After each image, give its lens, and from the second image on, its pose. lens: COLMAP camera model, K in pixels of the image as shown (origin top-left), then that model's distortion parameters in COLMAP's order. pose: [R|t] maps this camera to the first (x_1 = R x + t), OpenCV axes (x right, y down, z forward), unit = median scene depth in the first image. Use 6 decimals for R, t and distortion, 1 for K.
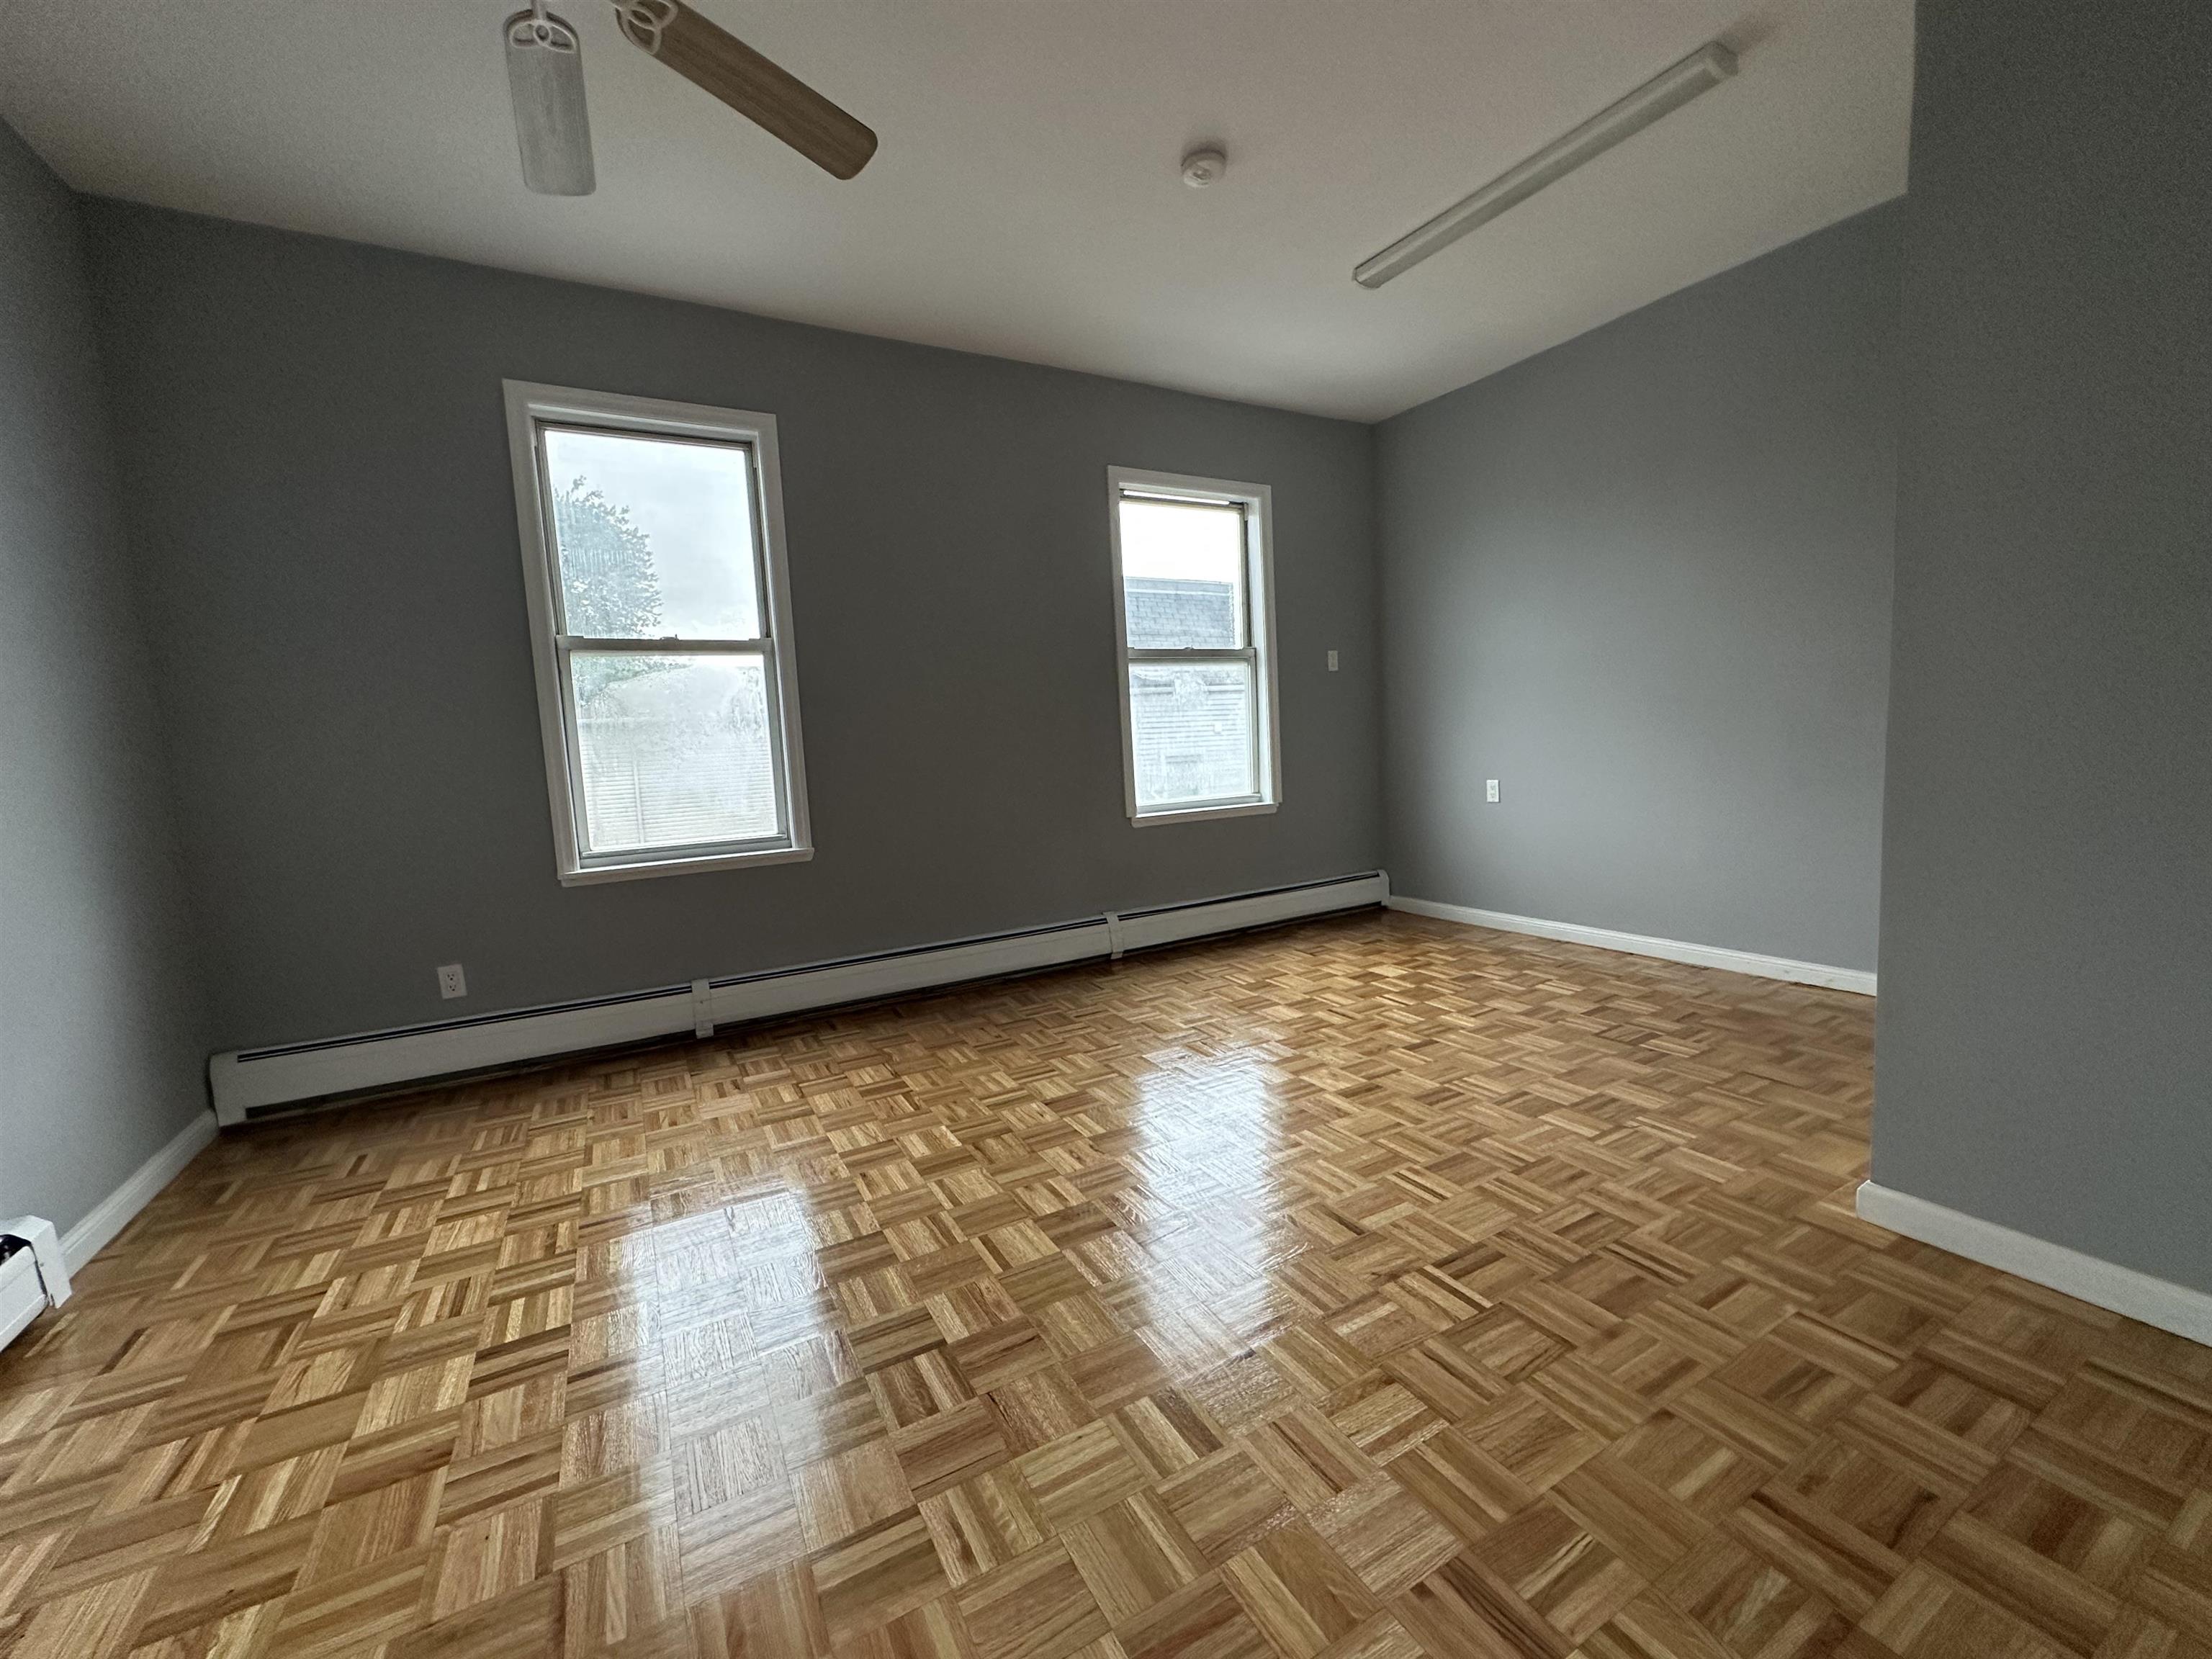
lens RADIAL K [[886.7, 0, 1107.8], [0, 886.7, 829.8], [0, 0, 1]] dist [-0.002127, 0.000170]
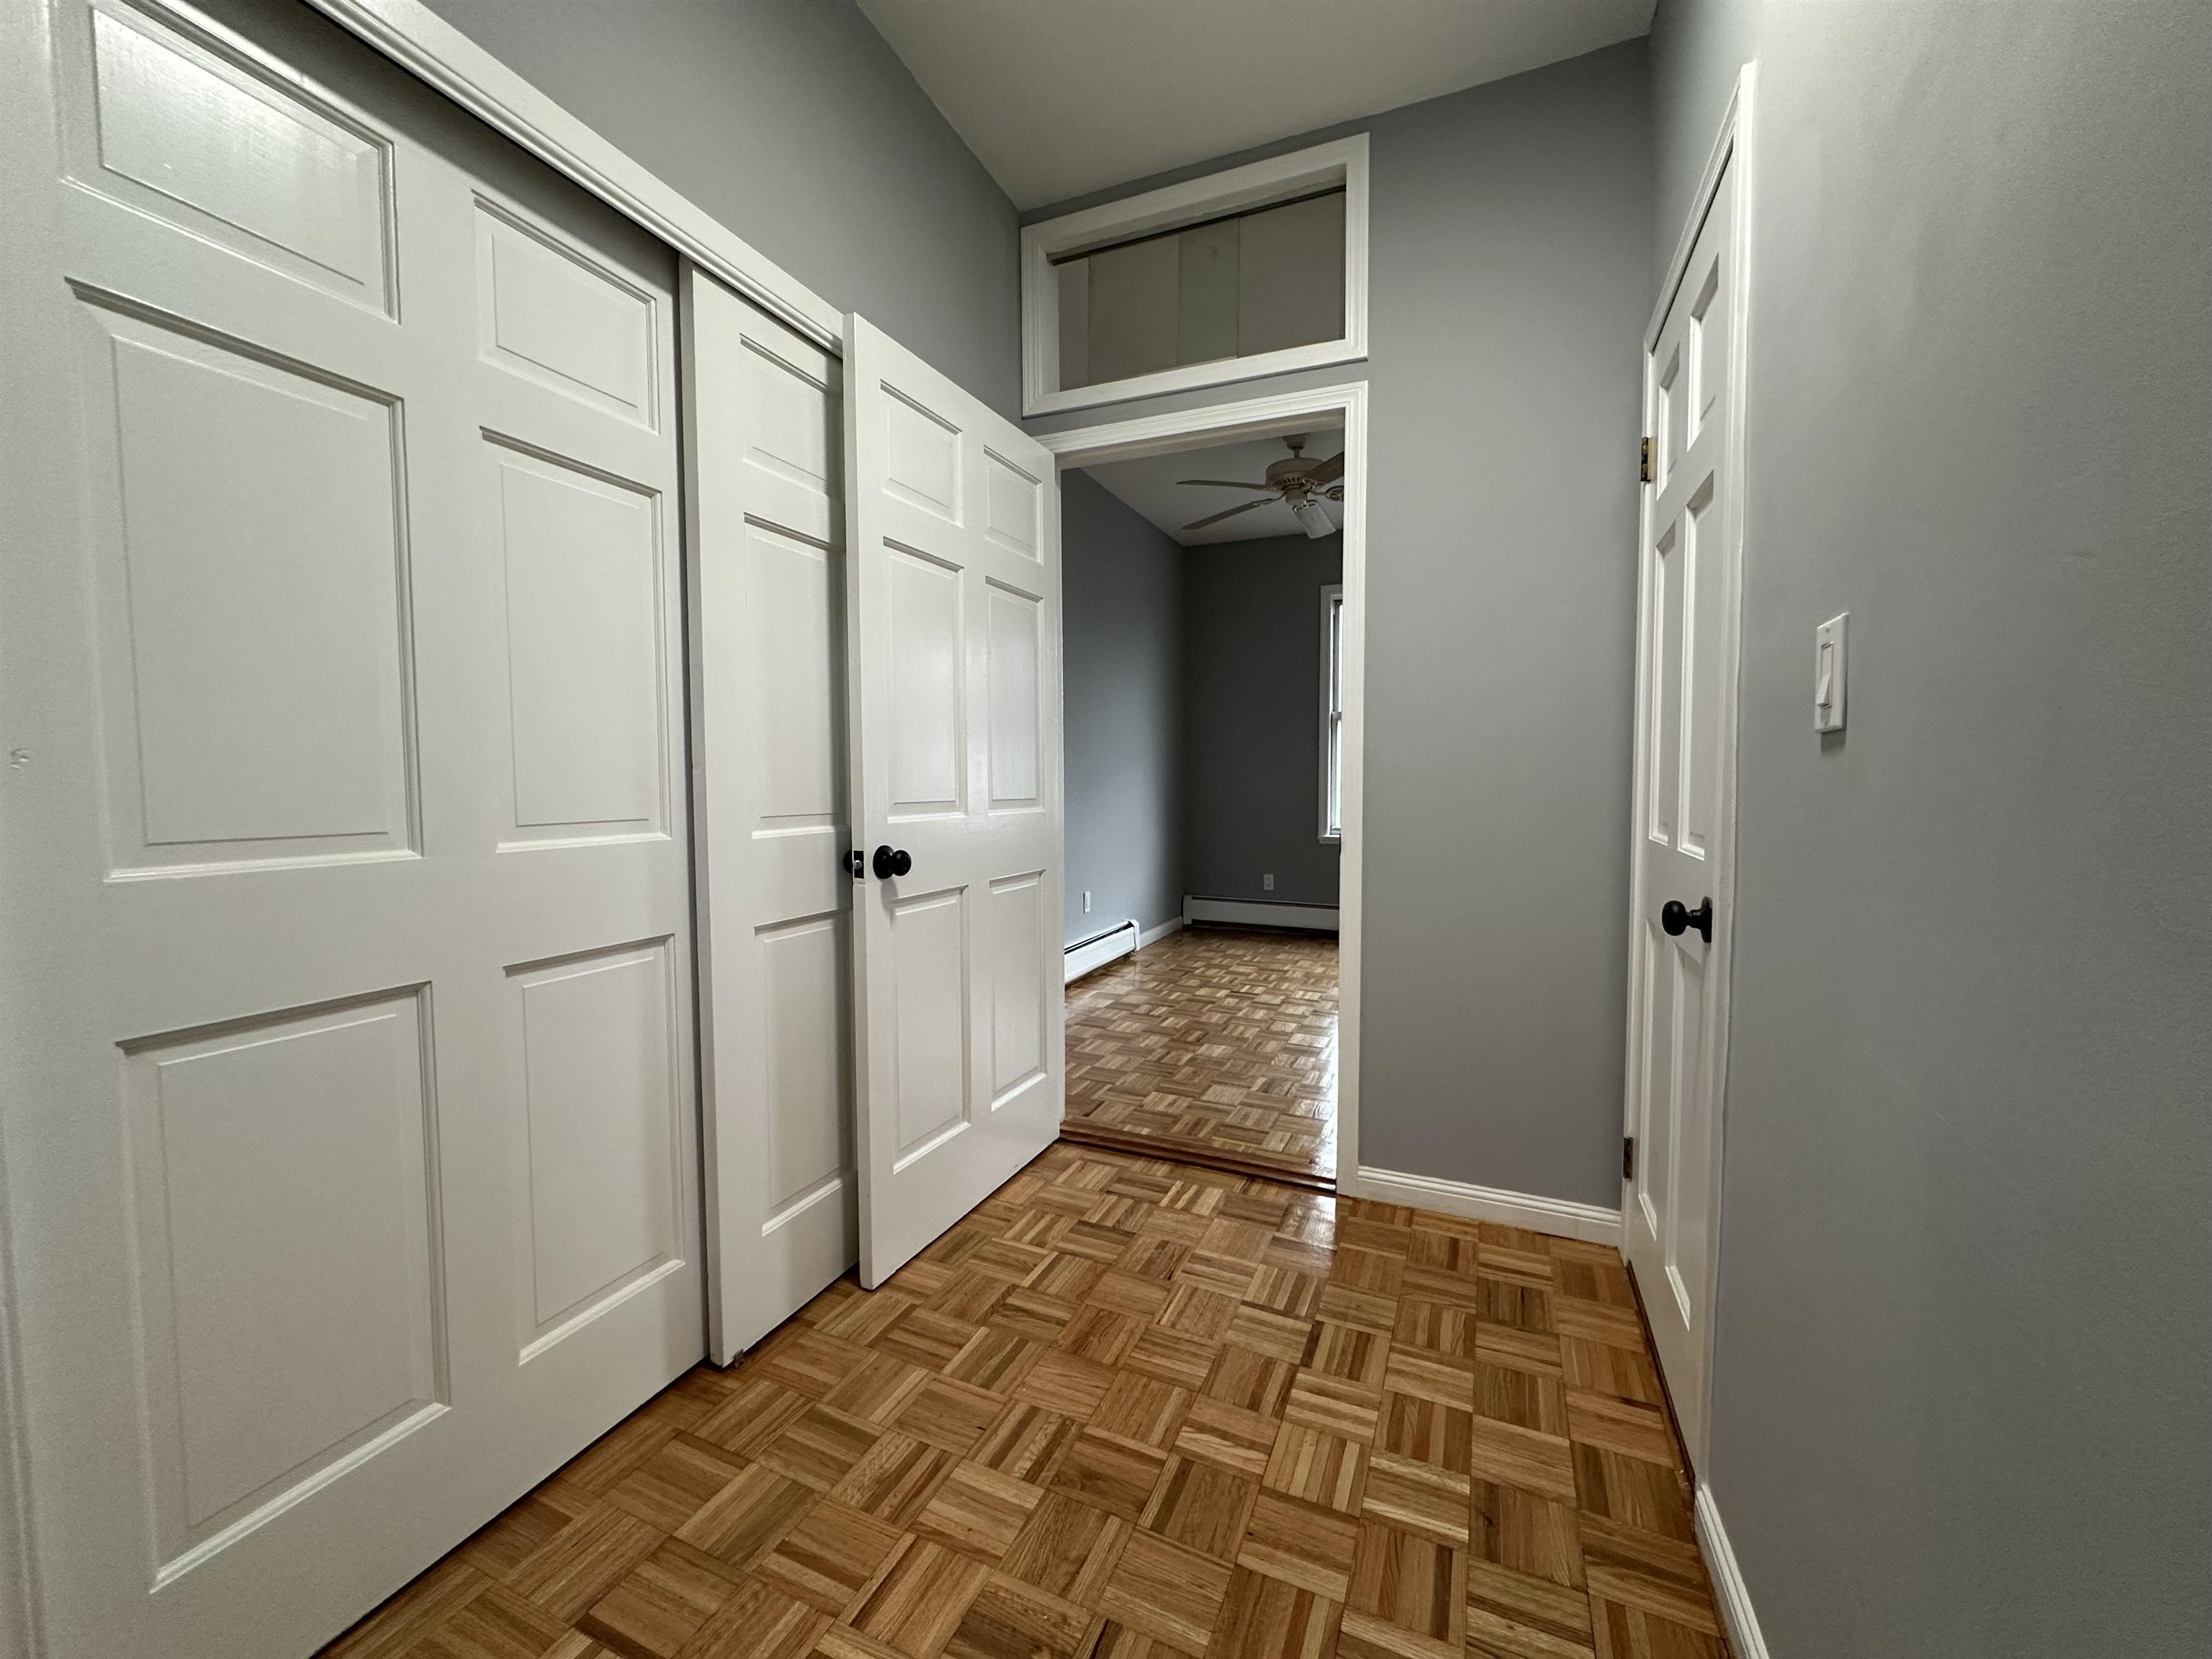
lens RADIAL K [[886.7, 0, 1105.0], [0, 886.7, 827.2], [0, 0, 1]] dist [-0.002127, 0.000170]
pose [[0.602086, 0.087365, -0.793637, 0.762925], [-0.100434, 0.994387, 0.033271, 0.015229], [0.792090, 0.059676, 0.607481, -0.652587]]
